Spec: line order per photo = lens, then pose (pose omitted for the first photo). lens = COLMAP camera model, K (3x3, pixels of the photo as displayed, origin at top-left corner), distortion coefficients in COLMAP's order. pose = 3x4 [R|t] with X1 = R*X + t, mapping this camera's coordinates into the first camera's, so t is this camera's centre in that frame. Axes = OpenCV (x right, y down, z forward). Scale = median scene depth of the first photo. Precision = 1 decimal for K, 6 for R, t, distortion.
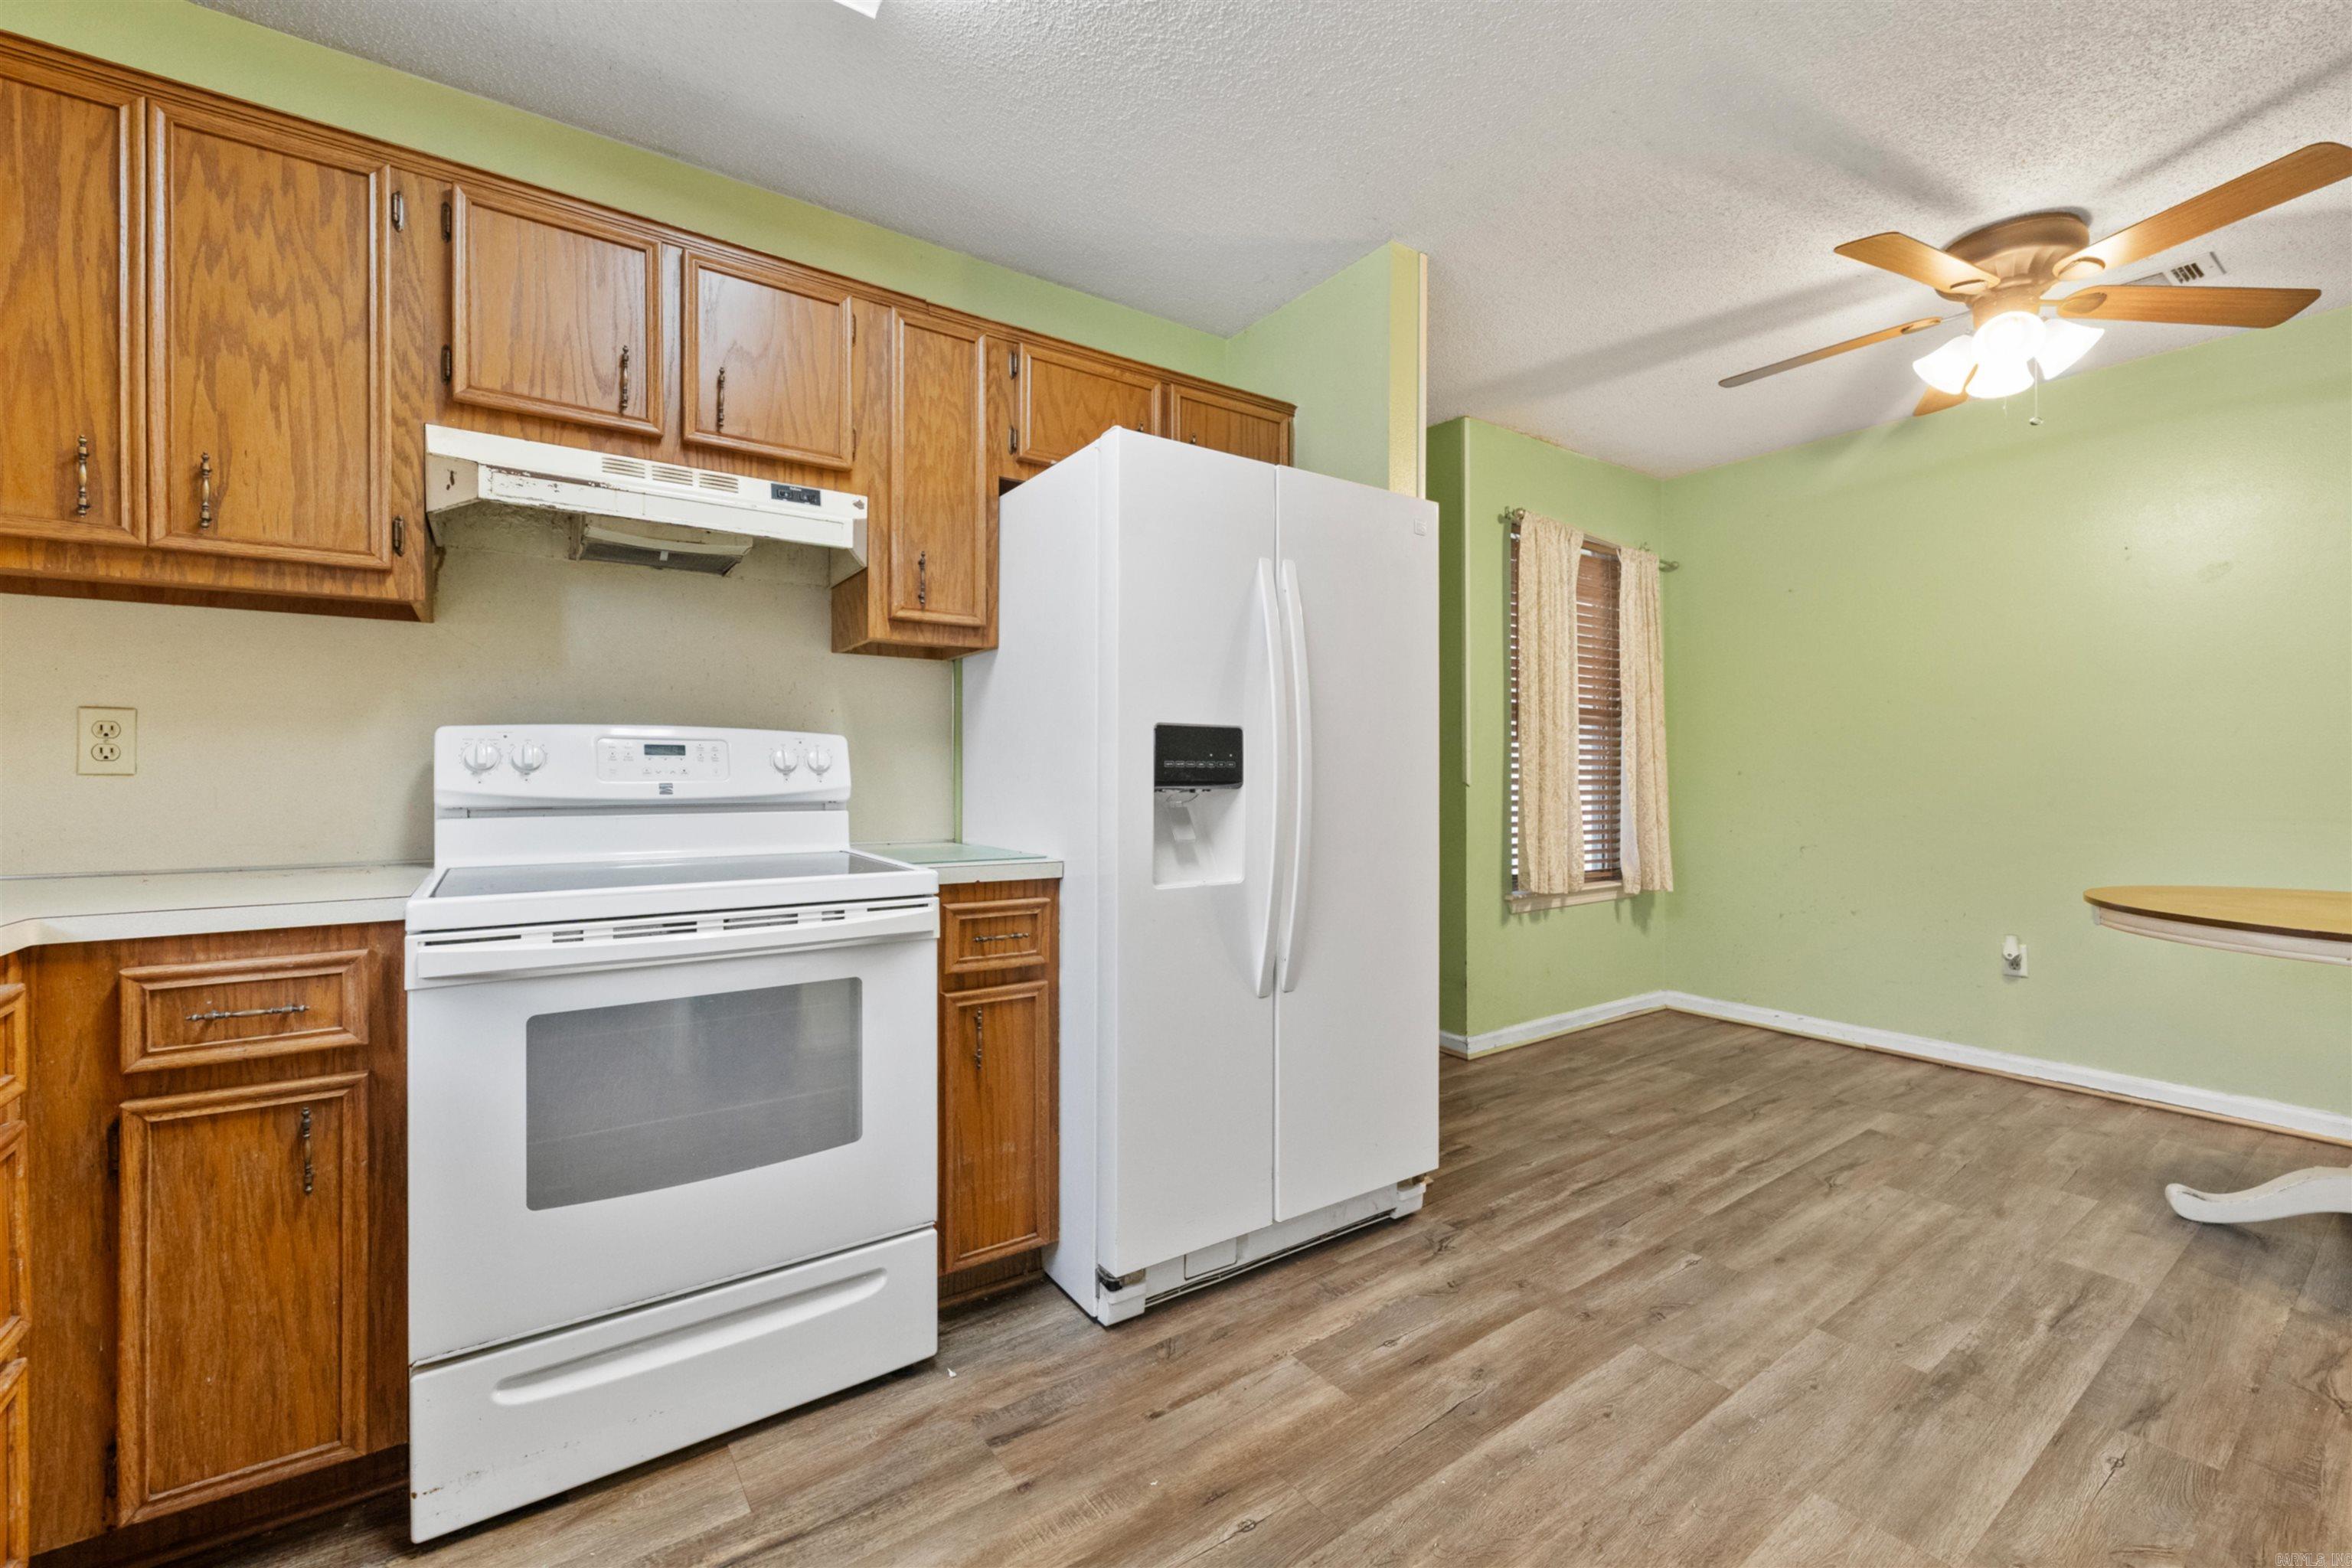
lens RADIAL K [[970.9, 0, 1157.8], [0, 970.9, 773.1], [0, 0, 1]] dist [0.003529, -0.003026]
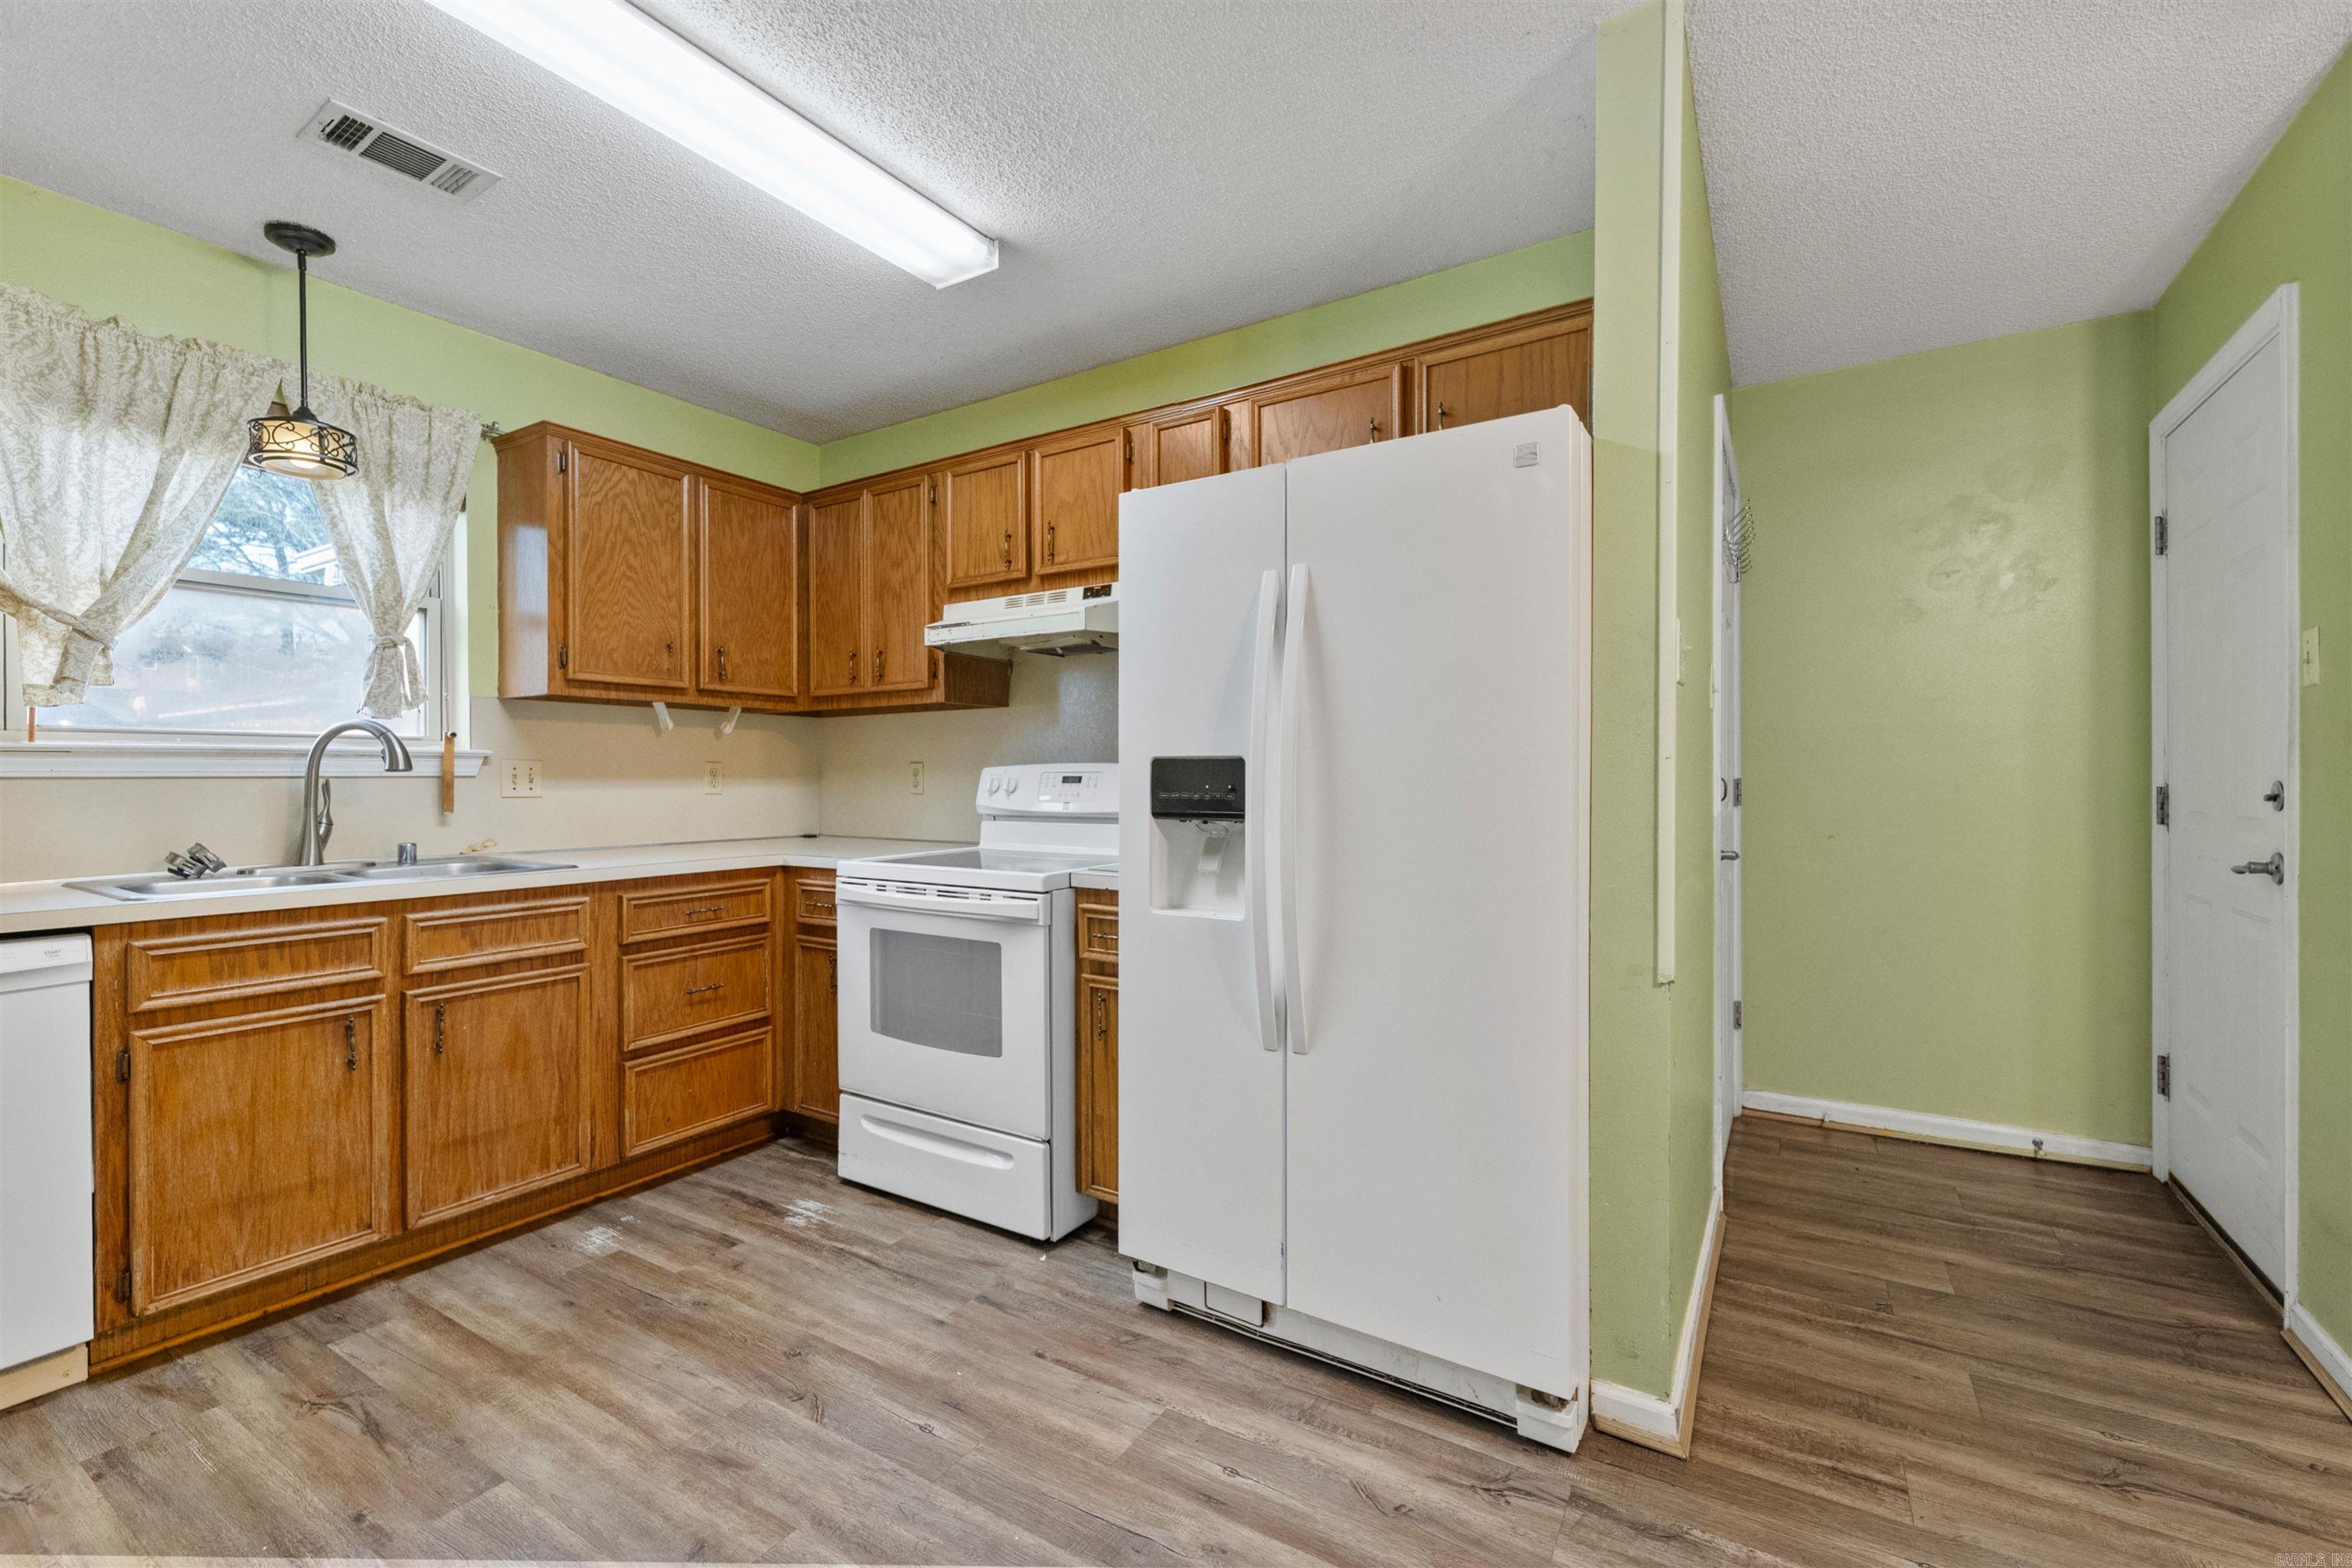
lens RADIAL K [[970.9, 0, 1174.7], [0, 970.9, 787.2], [0, 0, 1]] dist [0.003529, -0.003026]
pose [[0.392103, 0.005971, -0.919902, 1.047443], [0.001938, 0.999971, 0.007317, -0.027065], [0.919919, -0.004652, 0.392080, 0.644301]]
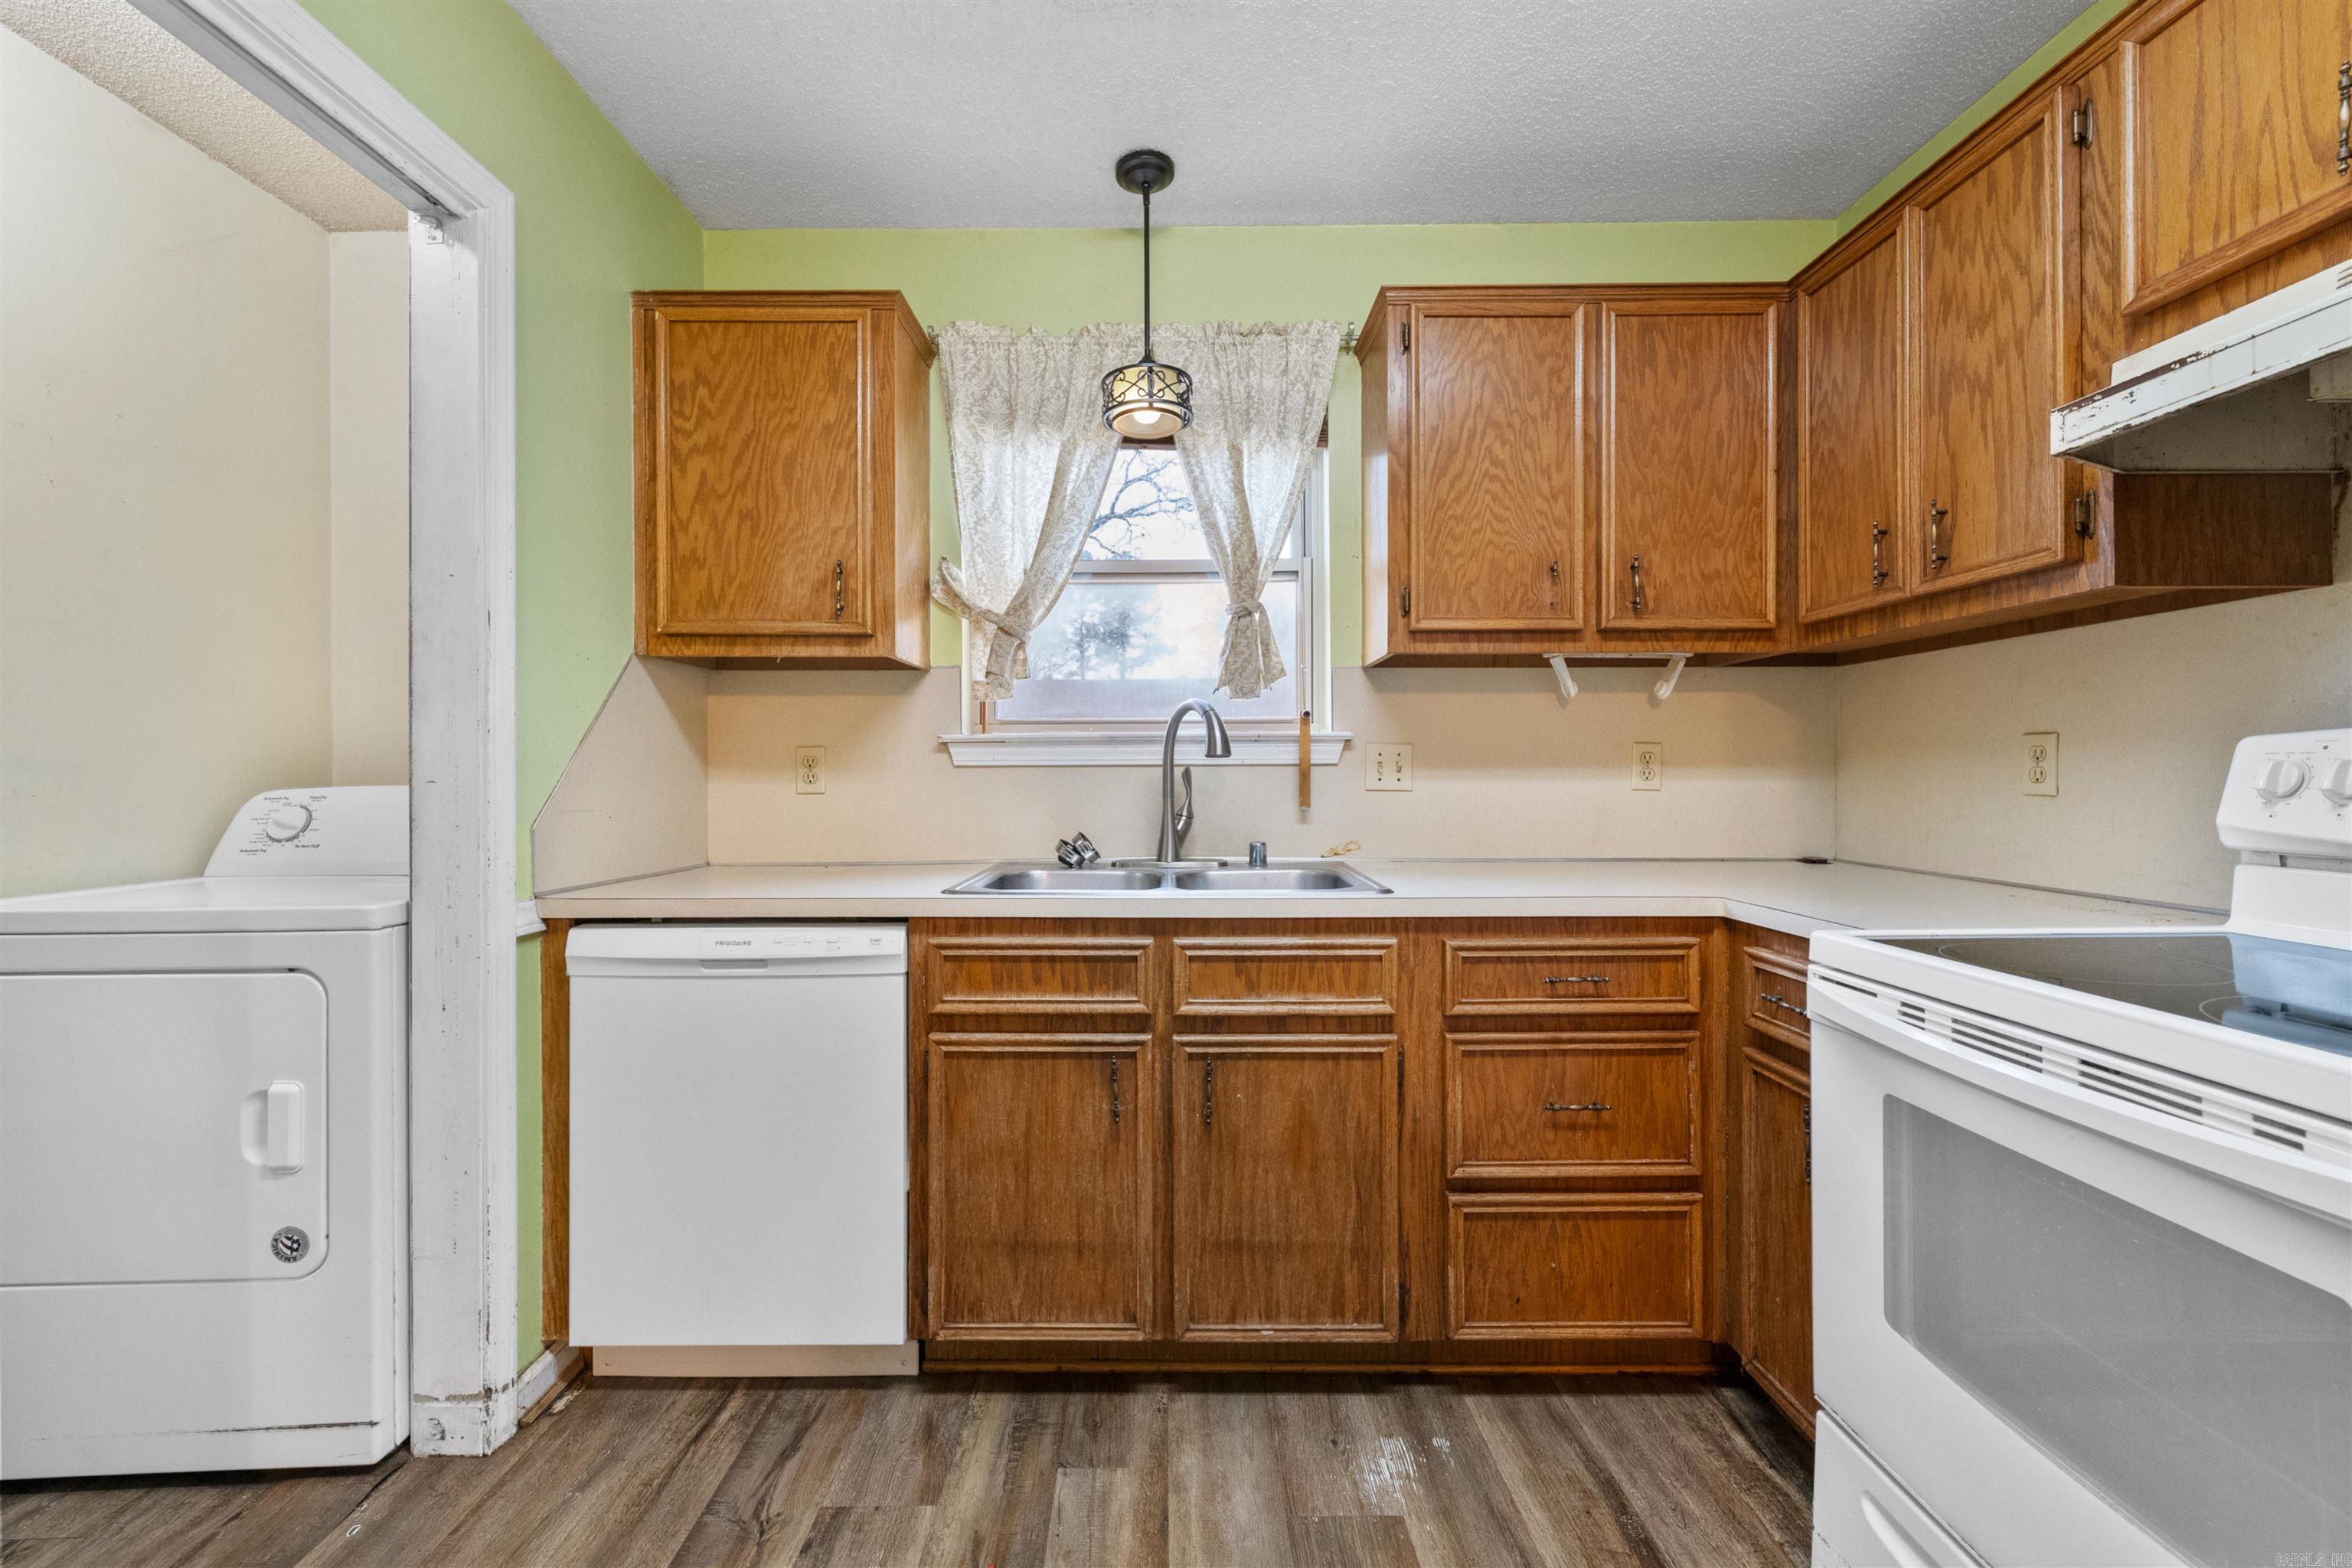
lens RADIAL K [[970.9, 0, 1159.3], [0, 970.9, 773.5], [0, 0, 1]] dist [0.003529, -0.003026]
pose [[-0.575495, -0.001541, -0.817804, 0.329643], [-0.000244, 0.999999, -0.001712, -0.020688], [0.817805, -0.000786, -0.575494, 0.775684]]
